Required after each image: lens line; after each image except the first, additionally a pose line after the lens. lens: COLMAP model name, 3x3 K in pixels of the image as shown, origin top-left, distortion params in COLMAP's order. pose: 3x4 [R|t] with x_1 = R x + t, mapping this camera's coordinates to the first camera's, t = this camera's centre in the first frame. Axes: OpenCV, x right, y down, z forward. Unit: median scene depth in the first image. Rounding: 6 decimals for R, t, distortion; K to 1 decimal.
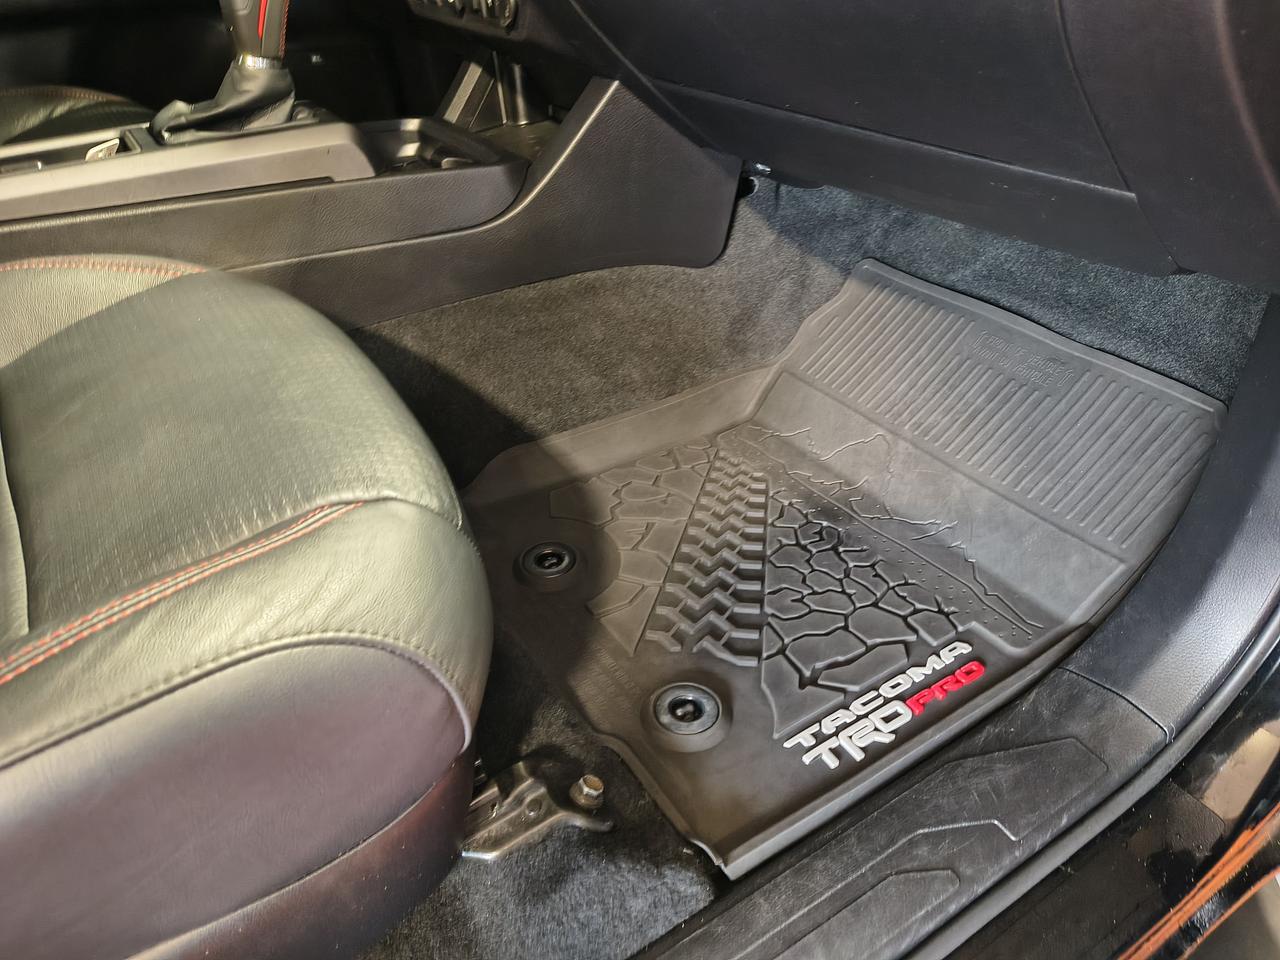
lens RADIAL K [[887.8, 0, 643.3], [0, 887.8, 498.9], [0, 0, 1]] dist [0.025311, -0.029122]
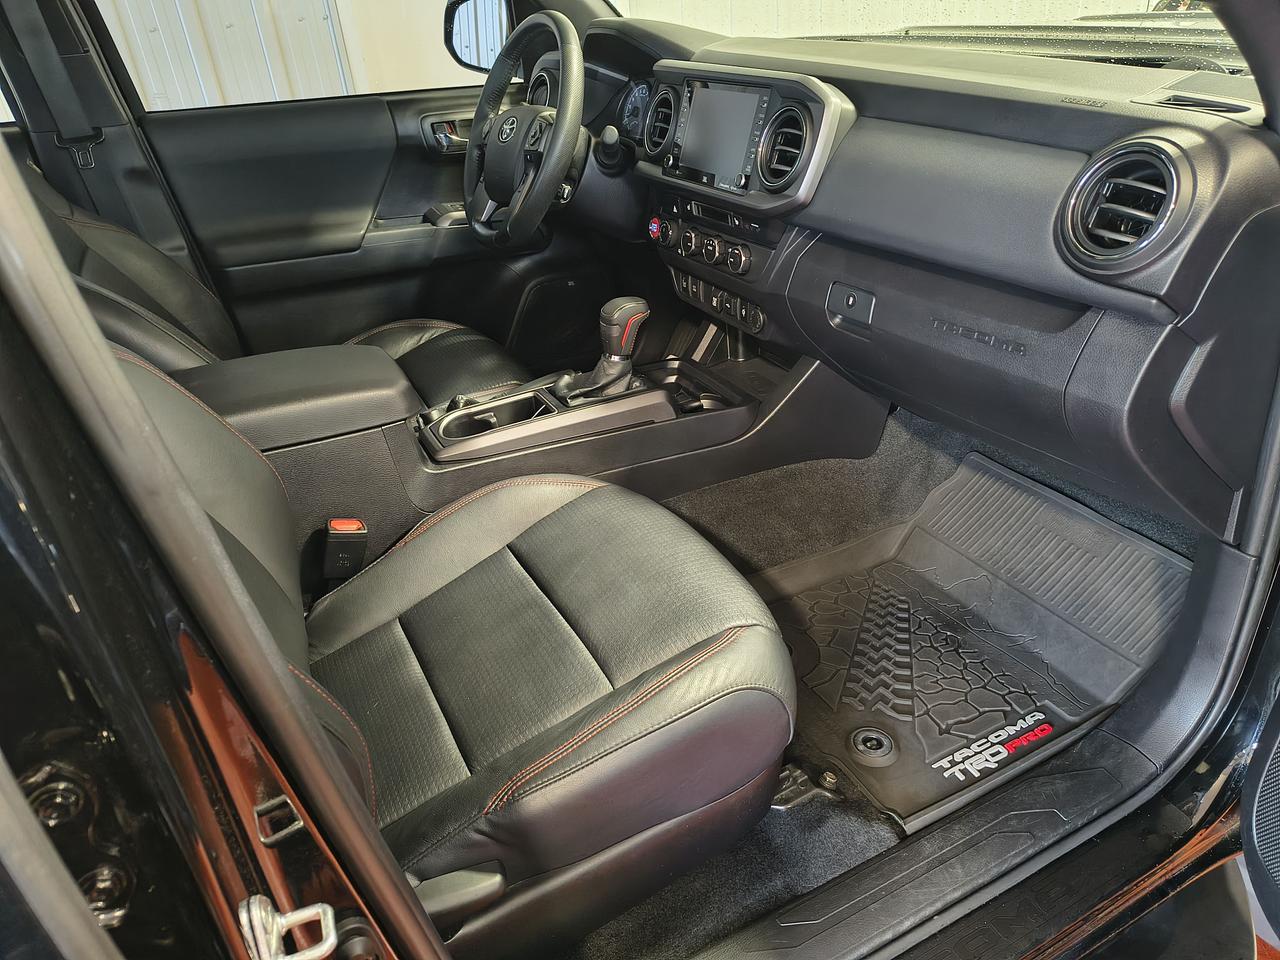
lens RADIAL K [[910.6, 0, 640.0], [0, 910.6, 480.0], [0, 0, 1]] dist [0.066183, -0.125768]
pose [[0.995872, 0.020728, -0.088373, -0.225526], [-0.029572, 0.994551, -0.099970, -0.071288], [0.085820, 0.102171, 0.991058, -0.757281]]
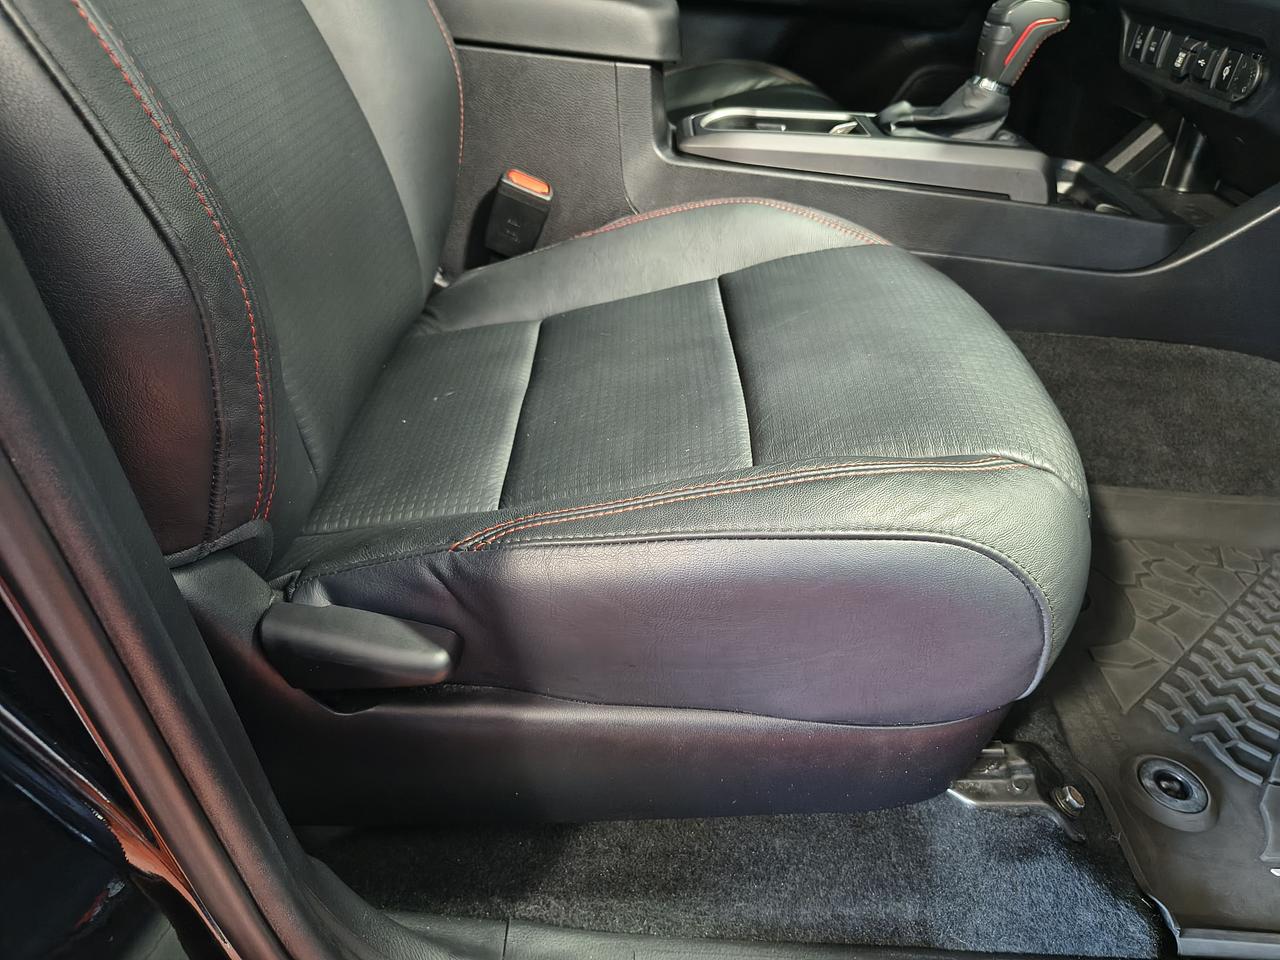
lens RADIAL K [[900.1, 0, 640.0], [0, 900.1, 480.0], [0, 0, 1]] dist [0.022956, -0.033800]
pose [[0.832418, 0.378145, -0.405075, -0.147447], [-0.395025, 0.917577, 0.044810, 0.100070], [0.388632, 0.122714, 0.913185, -0.169460]]
